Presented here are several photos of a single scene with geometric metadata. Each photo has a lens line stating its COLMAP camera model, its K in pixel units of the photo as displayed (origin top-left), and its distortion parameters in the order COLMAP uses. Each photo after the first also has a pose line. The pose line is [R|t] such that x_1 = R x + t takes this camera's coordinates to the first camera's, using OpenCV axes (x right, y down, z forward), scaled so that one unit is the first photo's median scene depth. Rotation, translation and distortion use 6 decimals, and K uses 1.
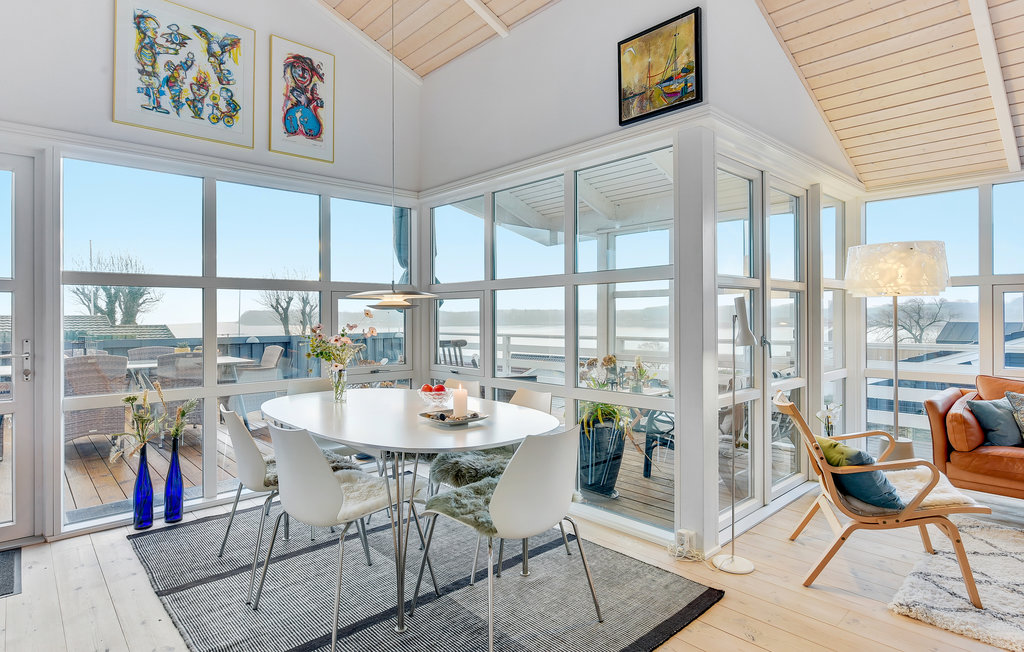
lens RADIAL K [[536.3, 0, 513.1], [0, 536.3, 319.4], [0, 0, 1]] dist [-0.010104, -0.001171]
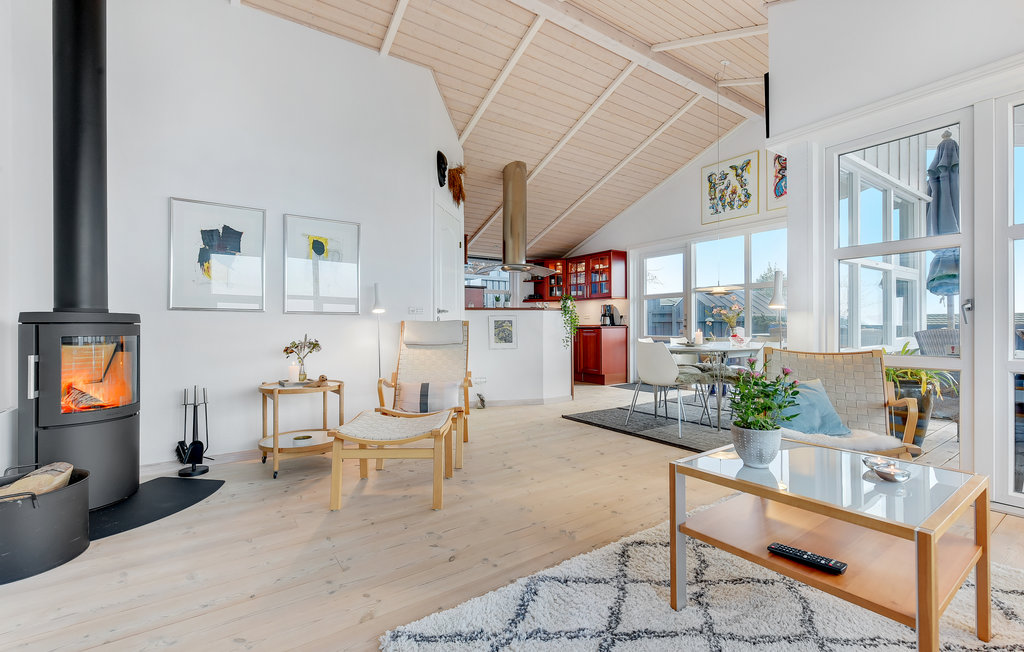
lens RADIAL K [[477.8, 0, 512.3], [0, 477.8, 328.5], [0, 0, 1]] dist [0.000135, 0.000004]
pose [[-0.105074, -0.002945, -0.994460, 1.358083], [0.003650, 0.999988, -0.003347, 0.095128], [0.994458, -0.003982, -0.105062, 0.328890]]
